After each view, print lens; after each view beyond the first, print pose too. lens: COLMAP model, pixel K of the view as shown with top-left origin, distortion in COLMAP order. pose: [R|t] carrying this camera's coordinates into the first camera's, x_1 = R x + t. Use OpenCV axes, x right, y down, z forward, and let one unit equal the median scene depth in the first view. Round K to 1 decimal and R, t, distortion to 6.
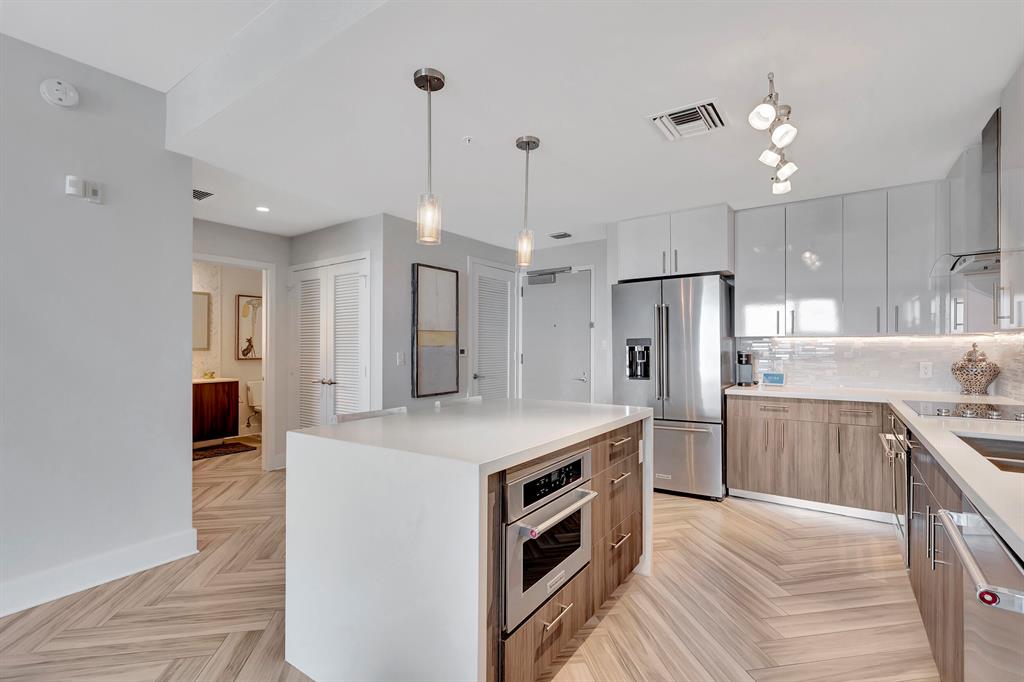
lens RADIAL K [[462.7, 0, 507.5], [0, 462.7, 353.0], [0, 0, 1]] dist [-0.006516, -0.000217]
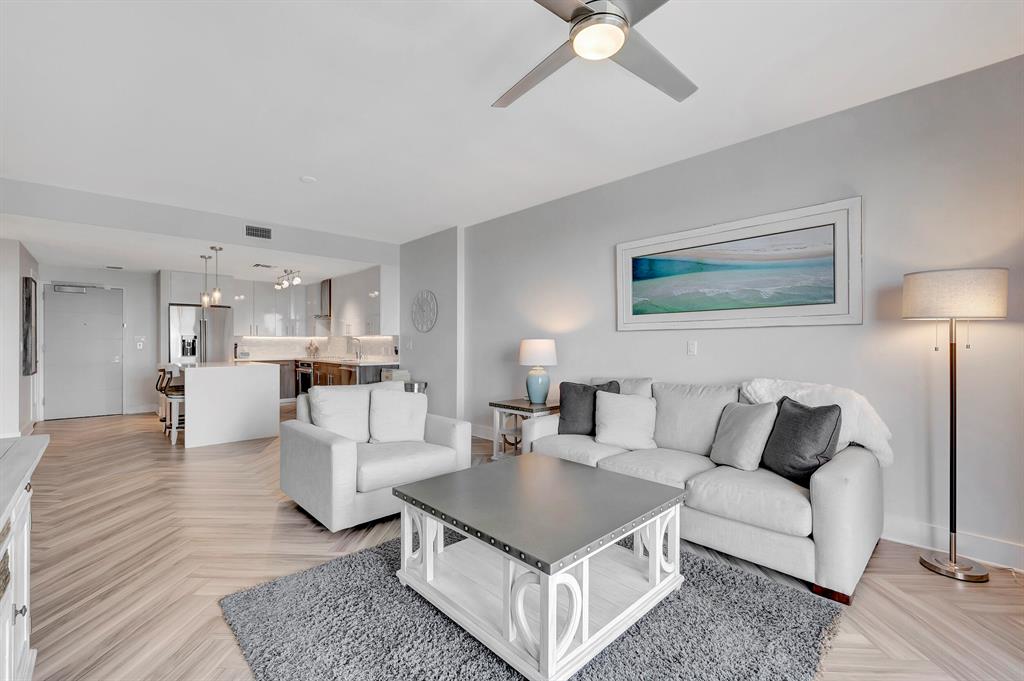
lens RADIAL K [[433.3, 0, 507.1], [0, 433.3, 344.0], [0, 0, 1]] dist [0.002472, -0.000303]
pose [[0.195708, 0.000939, 0.980662, -1.316011], [0.011326, 0.999931, -0.003218, 0.027305], [-0.980597, 0.011736, 0.195683, -0.707768]]
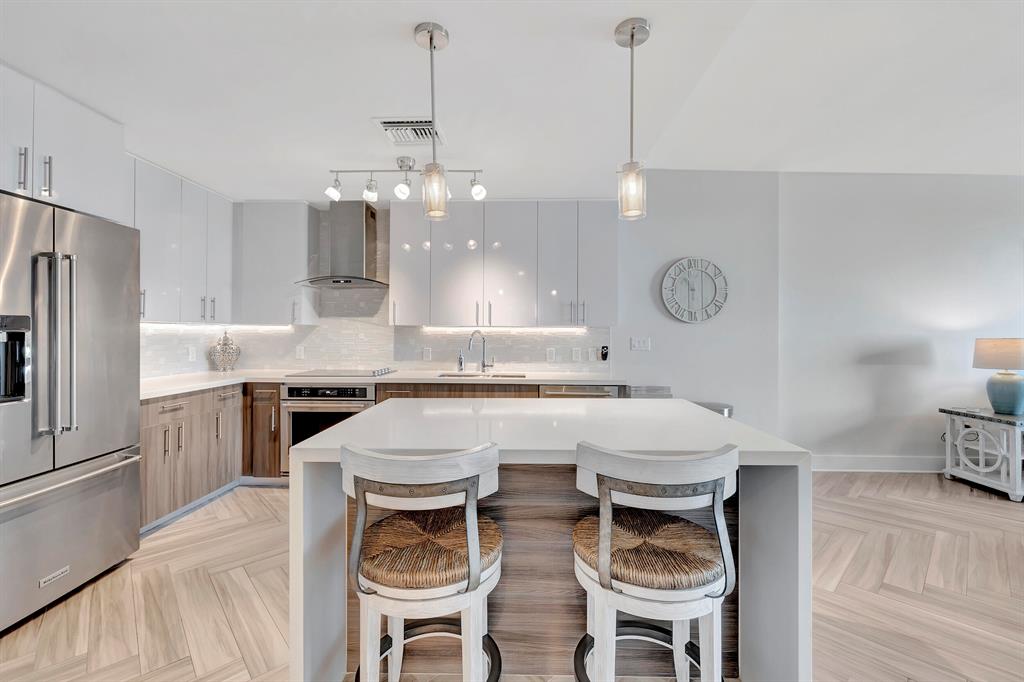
lens RADIAL K [[437.7, 0, 509.4], [0, 437.7, 335.3], [0, 0, 1]] dist [-0.001432, -0.000340]
pose [[-0.553985, -0.000522, 0.832527, -0.384723], [0.009142, 0.999936, 0.006710, -0.009787], [-0.832477, 0.011328, -0.553944, 0.864636]]
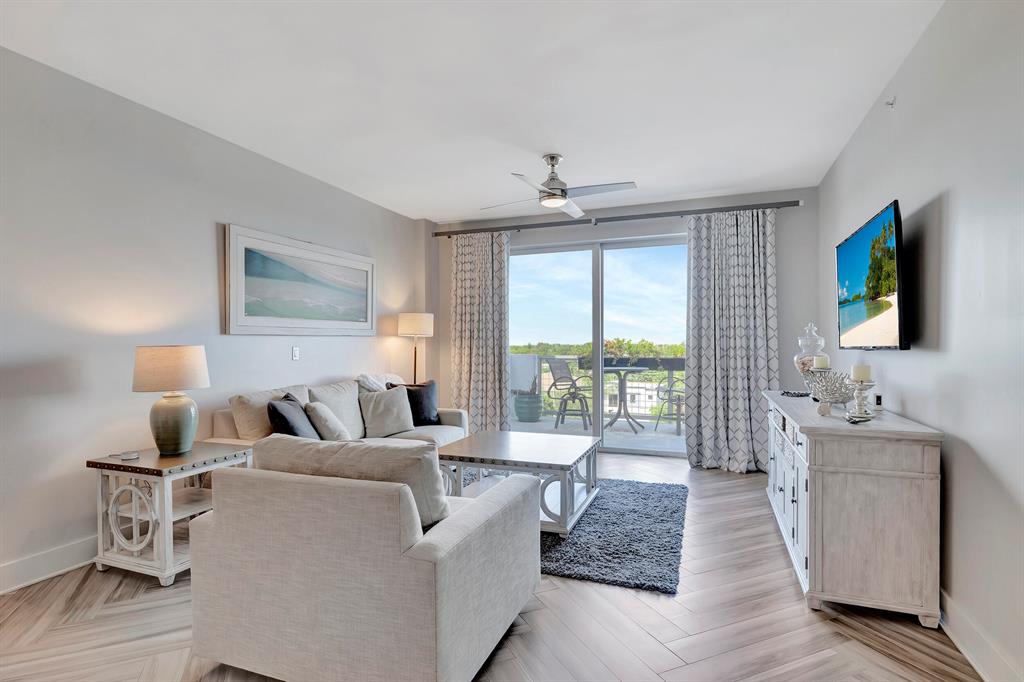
lens RADIAL K [[511.9, 0, 512.6], [0, 511.9, 317.1], [0, 0, 1]] dist [0.001099, 0.000052]
pose [[-0.967801, -0.004178, -0.251682, -0.509065], [0.005056, 0.999338, -0.036031, -0.000669], [0.251666, -0.036143, -0.967139, 0.298974]]
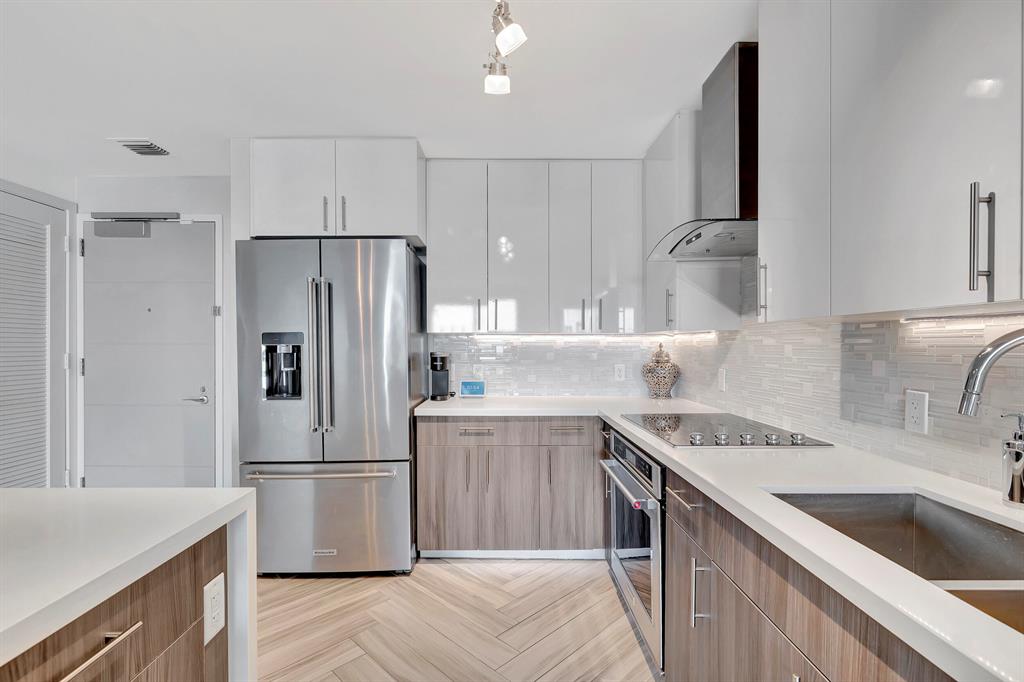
lens RADIAL K [[477.0, 0, 508.4], [0, 477.0, 349.0], [0, 0, 1]] dist [-0.000173, 0.000163]
pose [[0.808980, 0.000138, 0.587836, 0.163288], [0.004696, 0.999967, -0.006697, -0.004320], [-0.587817, 0.008178, 0.808953, 0.335860]]
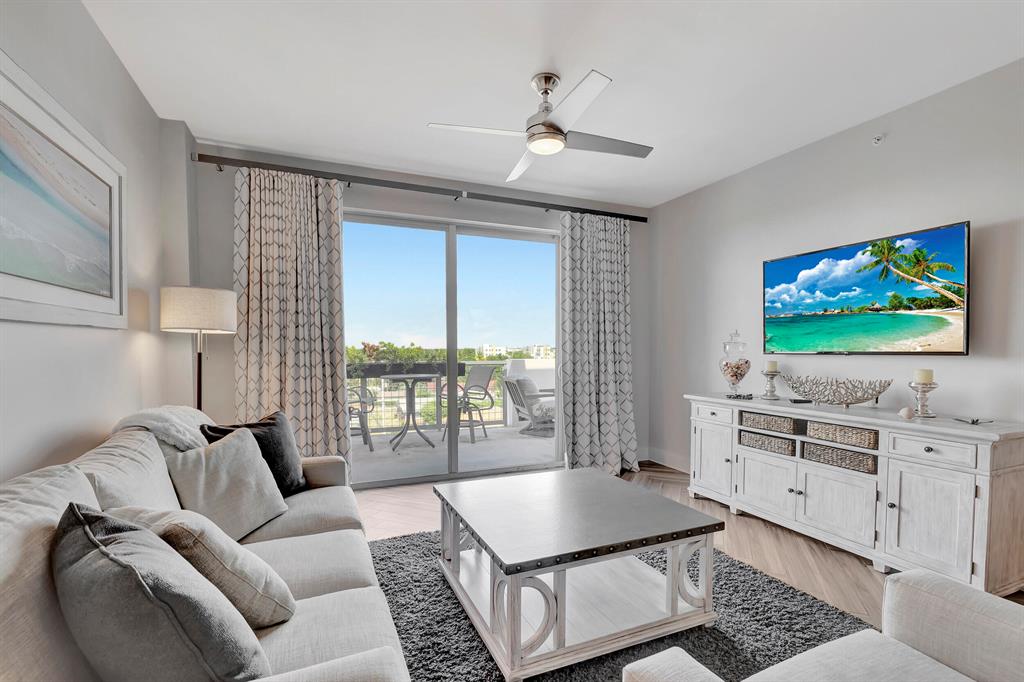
lens RADIAL K [[462.7, 0, 507.5], [0, 462.7, 353.0], [0, 0, 1]] dist [-0.006516, -0.000217]
pose [[-0.525323, 0.011935, -0.850819, -0.250387], [-0.012151, 0.999694, 0.021526, 0.010403], [0.850816, 0.021646, -0.525017, -0.402642]]
